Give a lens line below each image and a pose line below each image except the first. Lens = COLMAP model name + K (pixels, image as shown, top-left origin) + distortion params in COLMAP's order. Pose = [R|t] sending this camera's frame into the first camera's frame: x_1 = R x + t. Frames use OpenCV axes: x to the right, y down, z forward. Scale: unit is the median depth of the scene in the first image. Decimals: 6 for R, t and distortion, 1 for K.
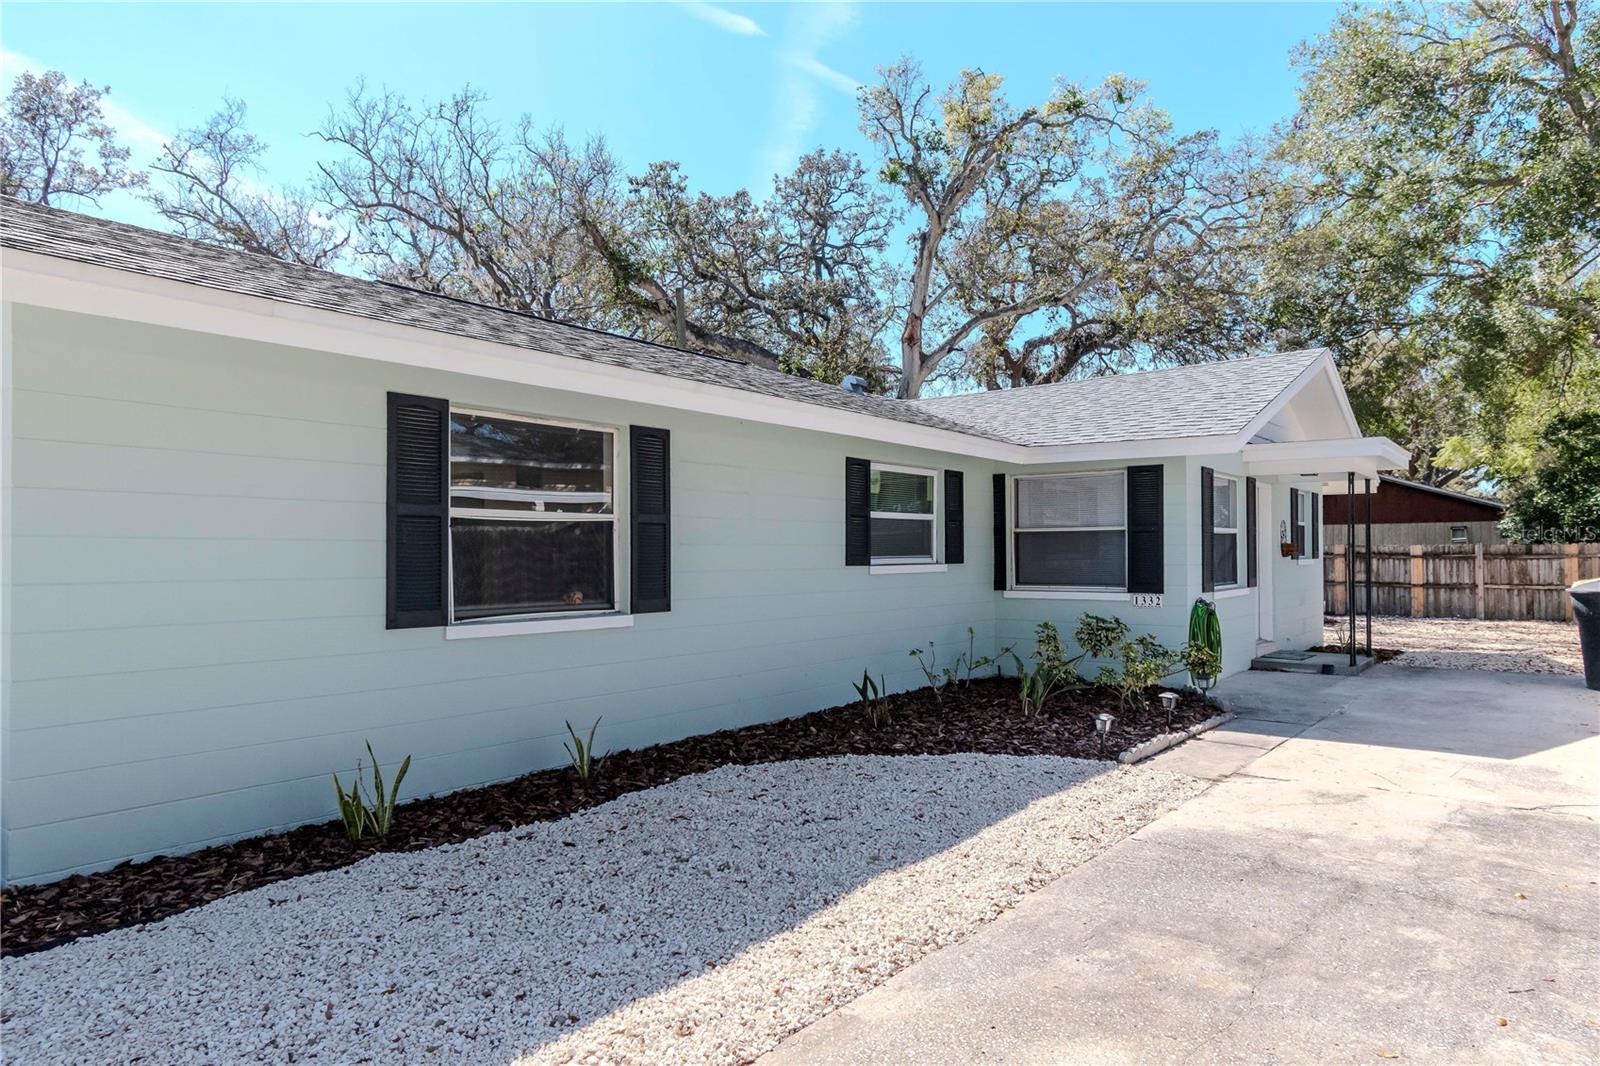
lens RADIAL K [[953.4, 0, 794.3], [0, 953.4, 540.6], [0, 0, 1]] dist [-0.004720, -0.001107]
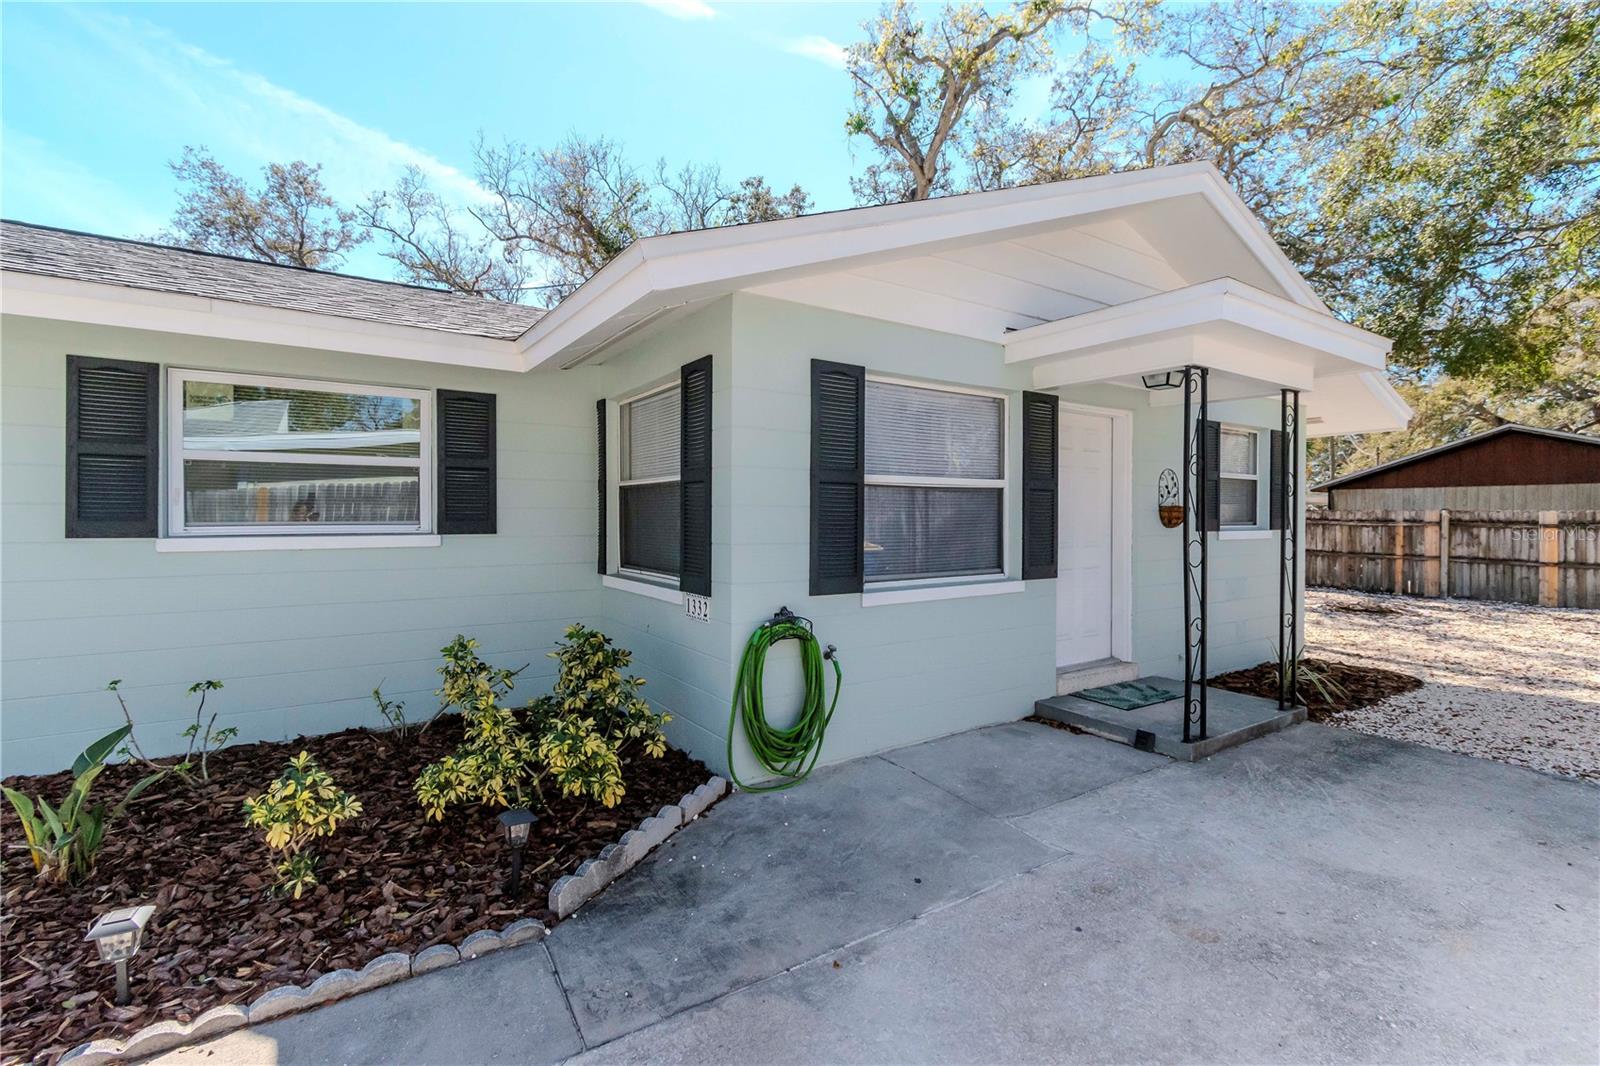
lens RADIAL K [[701.5, 0, 791.9], [0, 701.5, 518.1], [0, 0, 1]] dist [-0.001171, -0.000477]
pose [[0.952702, 0.006362, -0.303840, 0.266201], [-0.001210, 0.999852, 0.017143, 0.002244], [0.303904, -0.015965, 0.952569, 0.307978]]
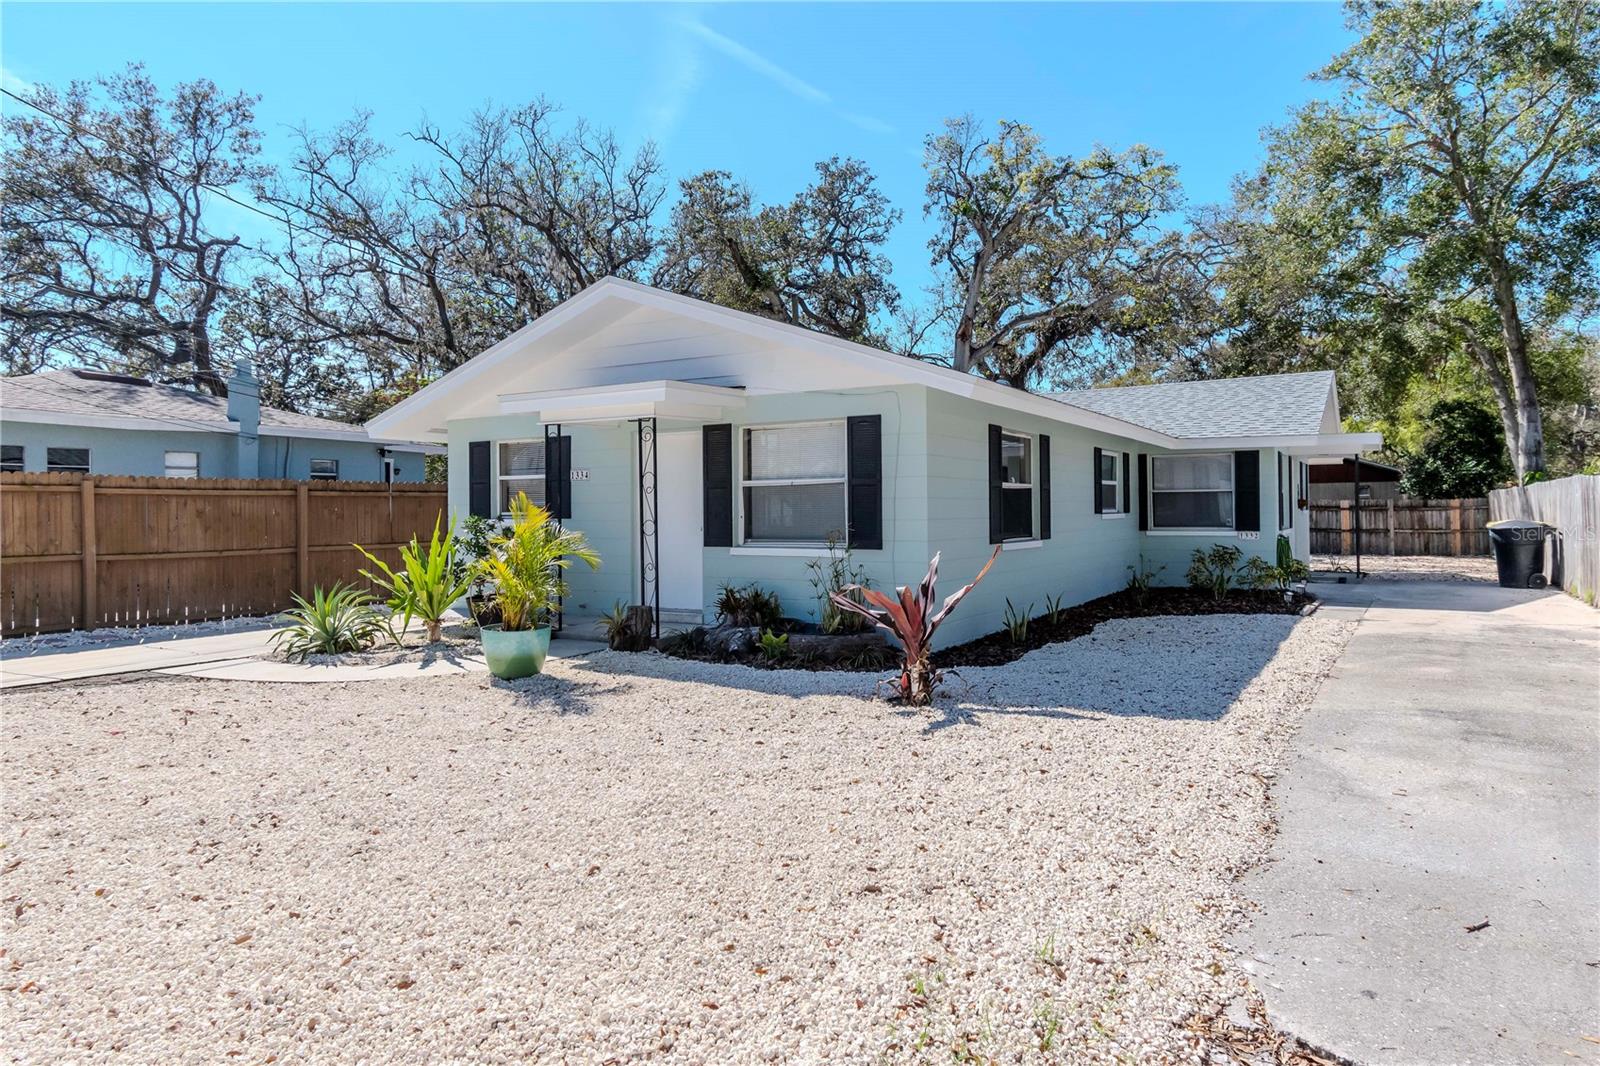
lens RADIAL K [[953.7, 0, 802.0], [0, 953.7, 494.0], [0, 0, 1]] dist [-0.002798, -0.000503]
pose [[0.992328, -0.001637, 0.123626, -0.276875], [0.002089, 0.999992, -0.003527, -0.001067], [-0.123619, 0.003758, 0.992323, -0.239433]]
